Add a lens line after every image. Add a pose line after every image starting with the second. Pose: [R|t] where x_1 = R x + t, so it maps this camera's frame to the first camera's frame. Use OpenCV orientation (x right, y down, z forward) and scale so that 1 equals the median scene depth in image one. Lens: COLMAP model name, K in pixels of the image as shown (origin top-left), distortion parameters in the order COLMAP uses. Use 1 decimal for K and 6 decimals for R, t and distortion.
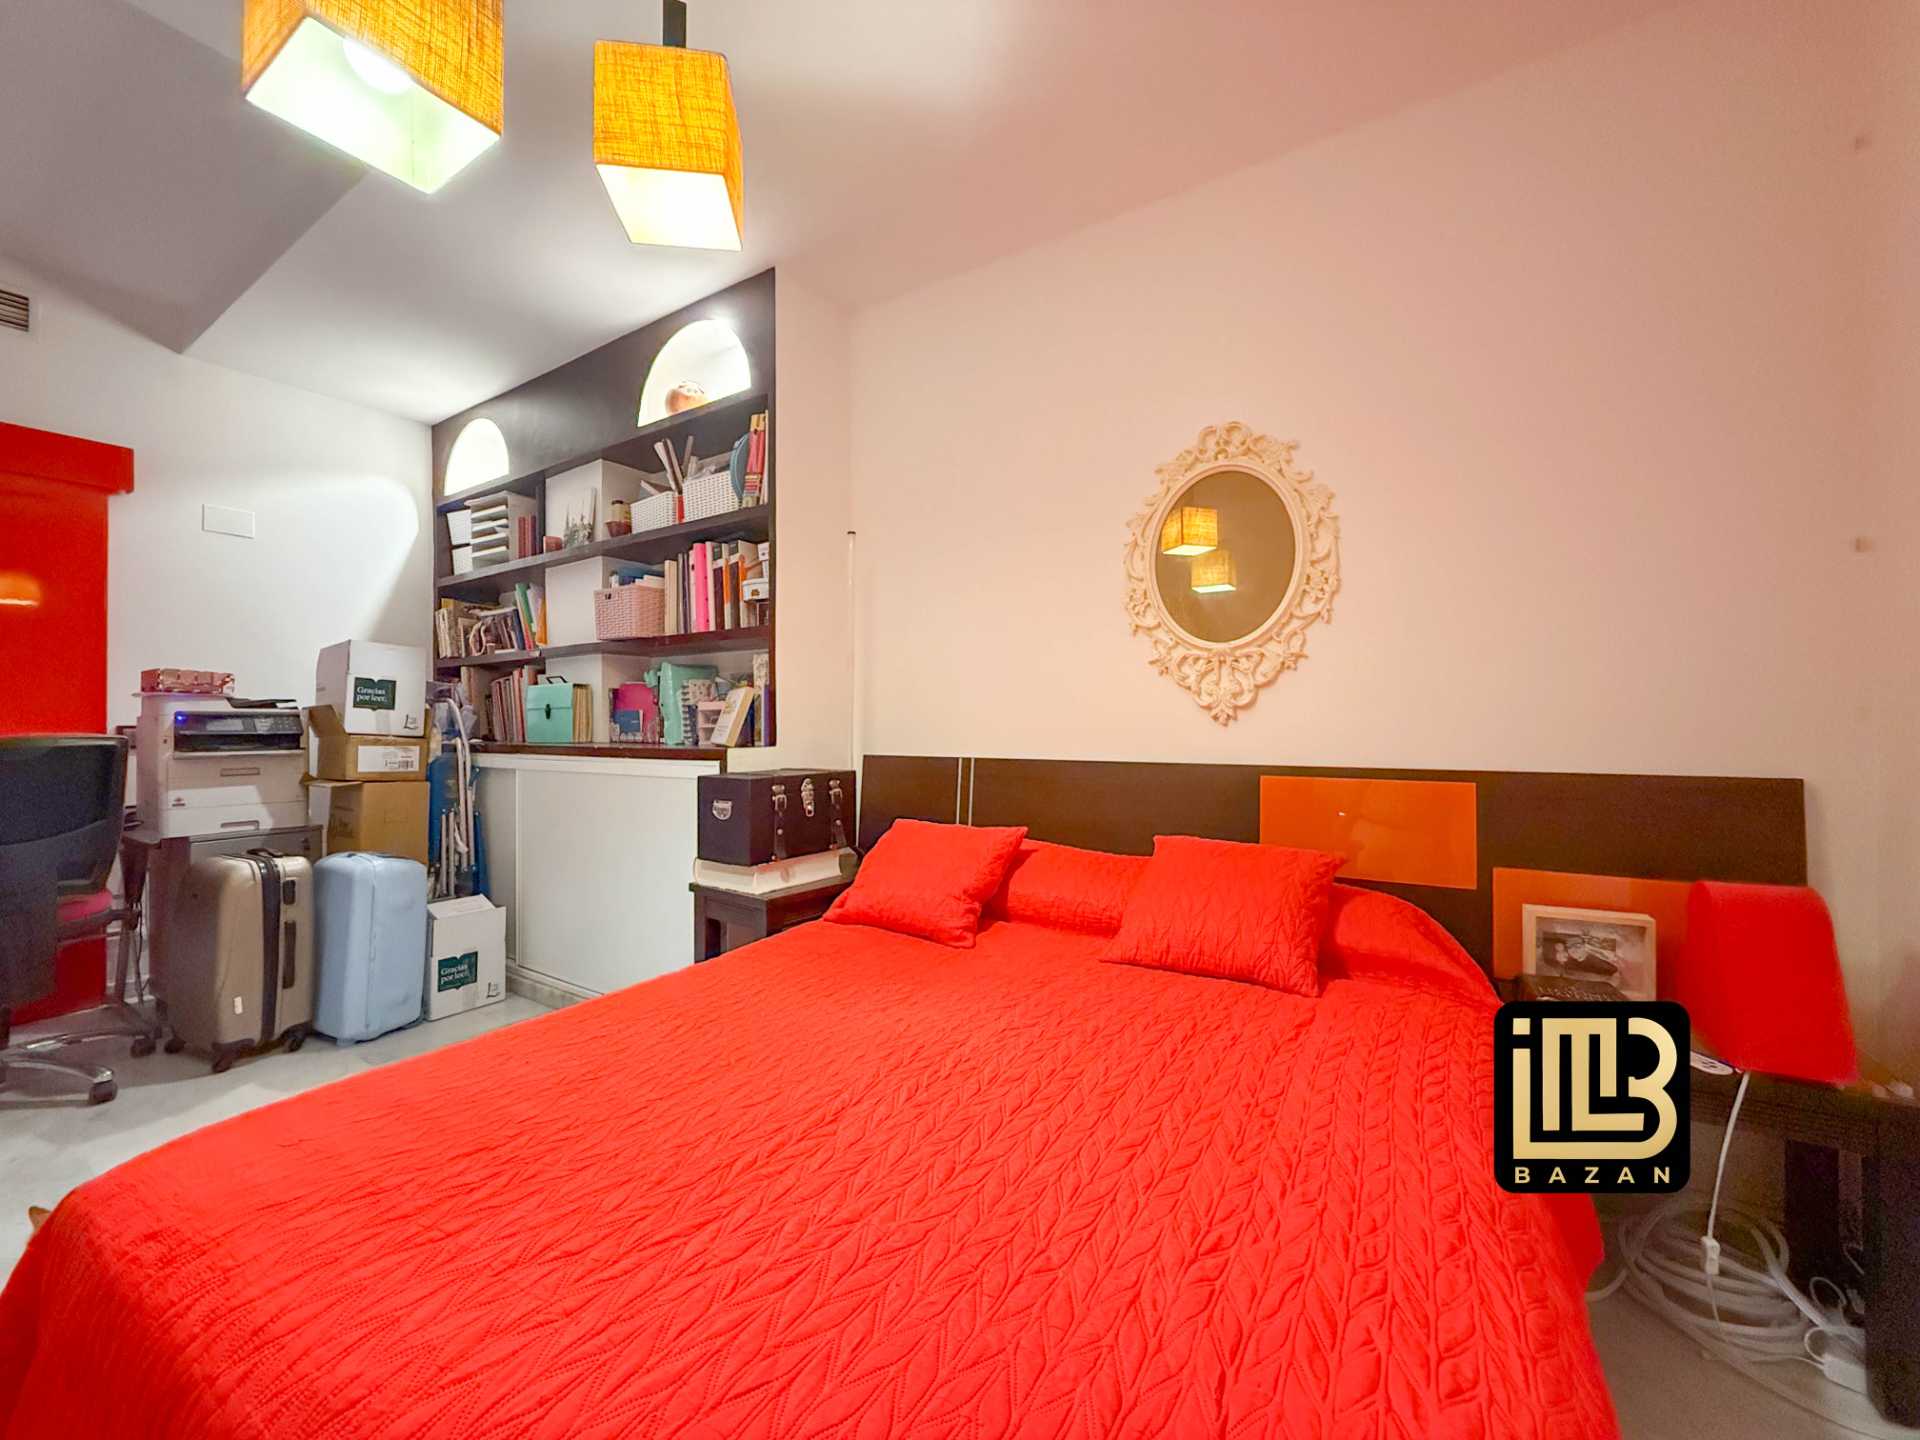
lens RADIAL K [[771.0, 0, 943.8], [0, 771.0, 721.8], [0, 0, 1]] dist [-0.000593, 0.000111]
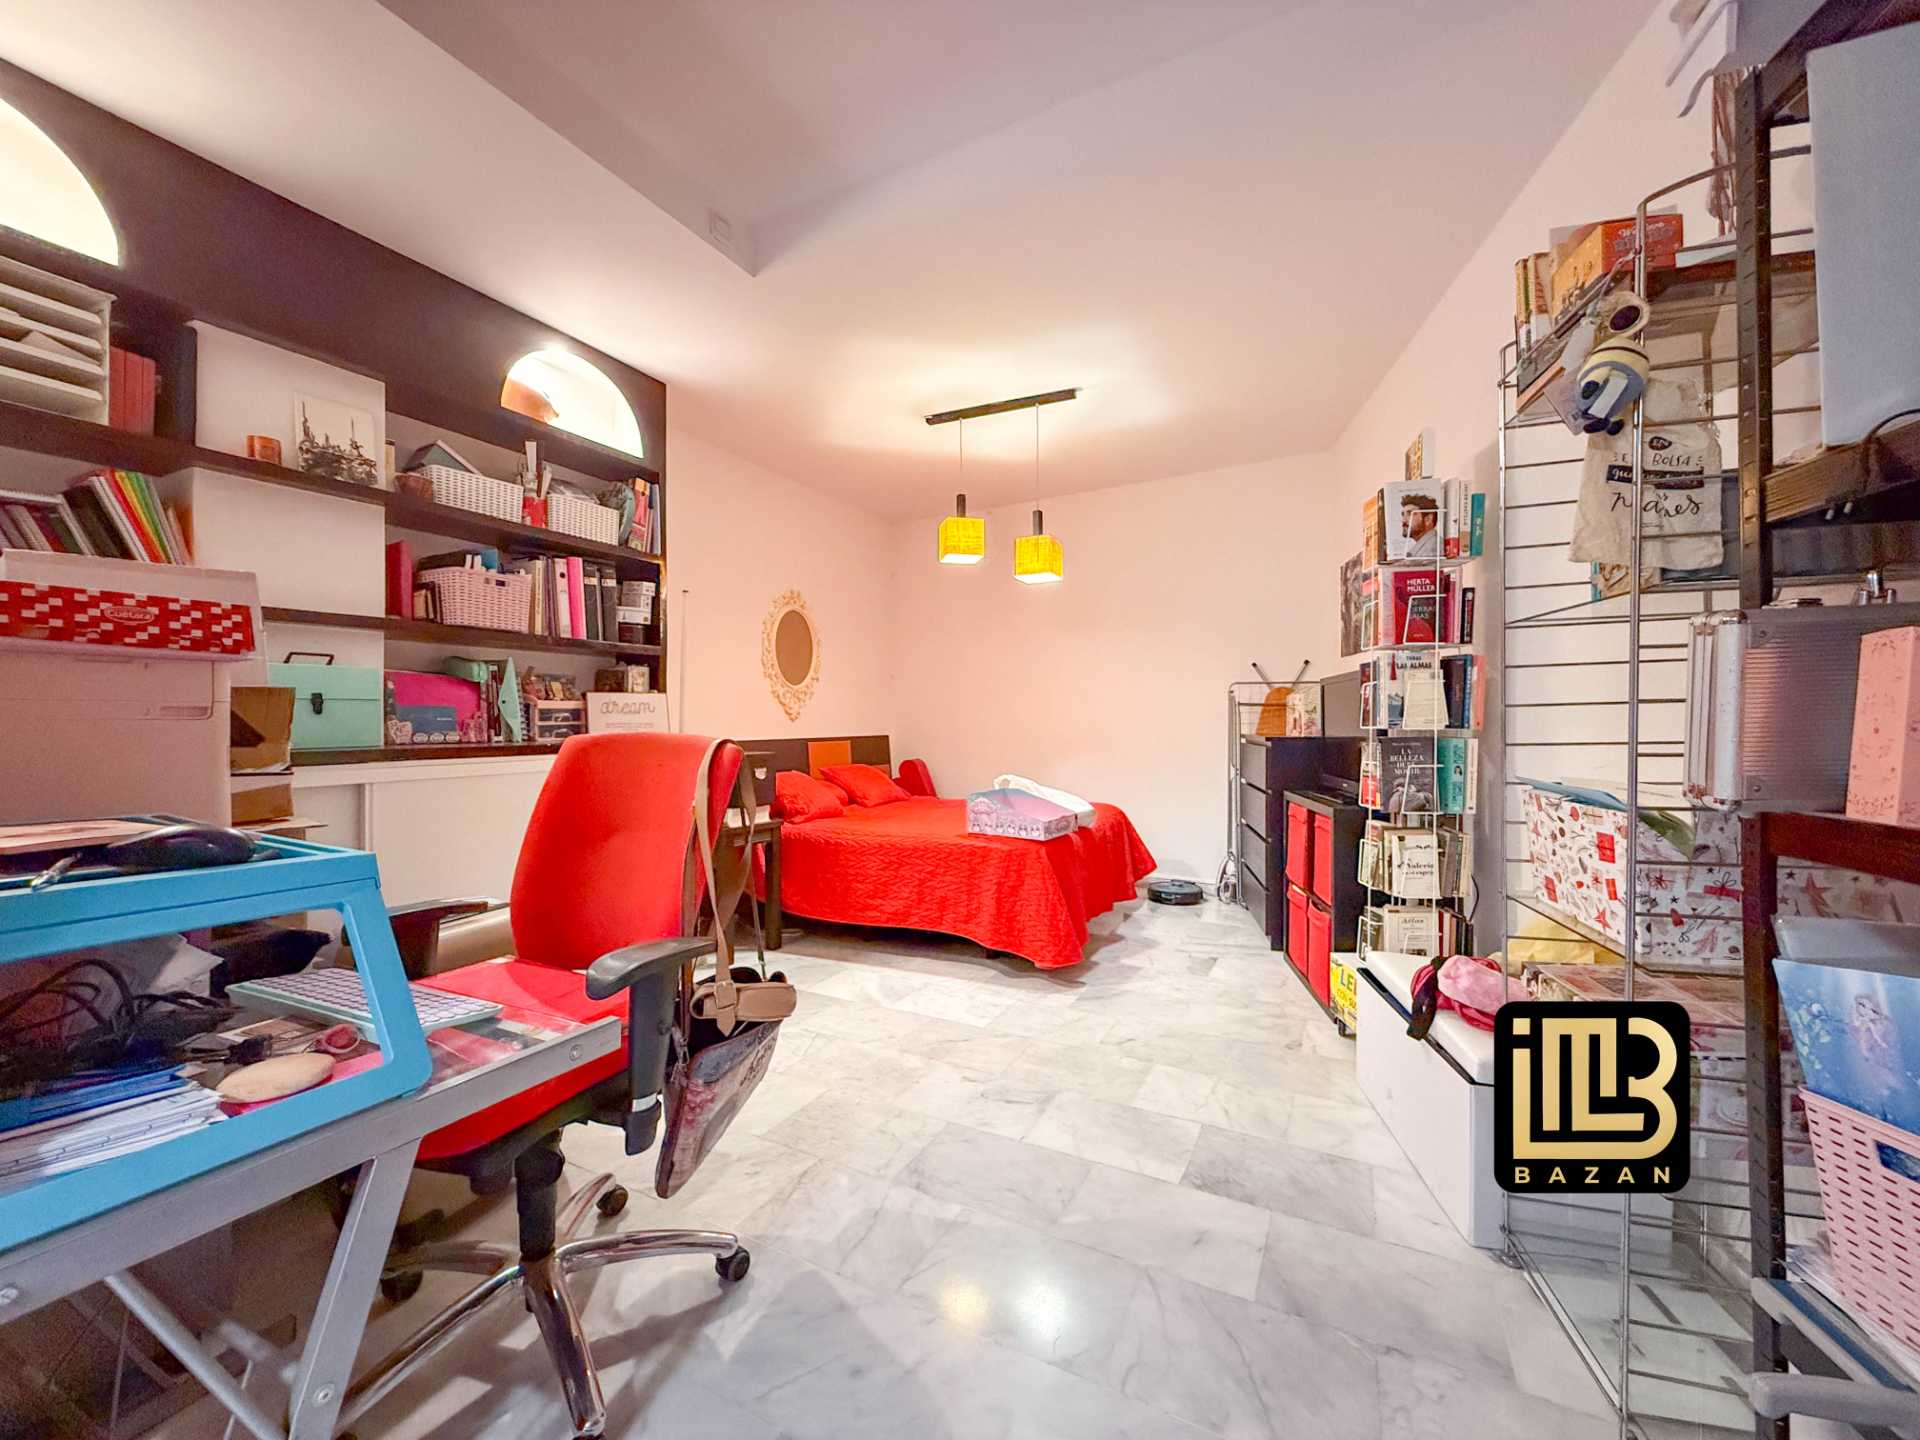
lens RADIAL K [[771.0, 0, 959.7], [0, 771.0, 721.8], [0, 0, 1]] dist [-0.000593, 0.000111]
pose [[-0.116701, -0.000390, 0.993167, -1.482340], [0.000849, 1.000000, 0.000493, 0.003451], [-0.993167, 0.000901, -0.116701, 0.587362]]
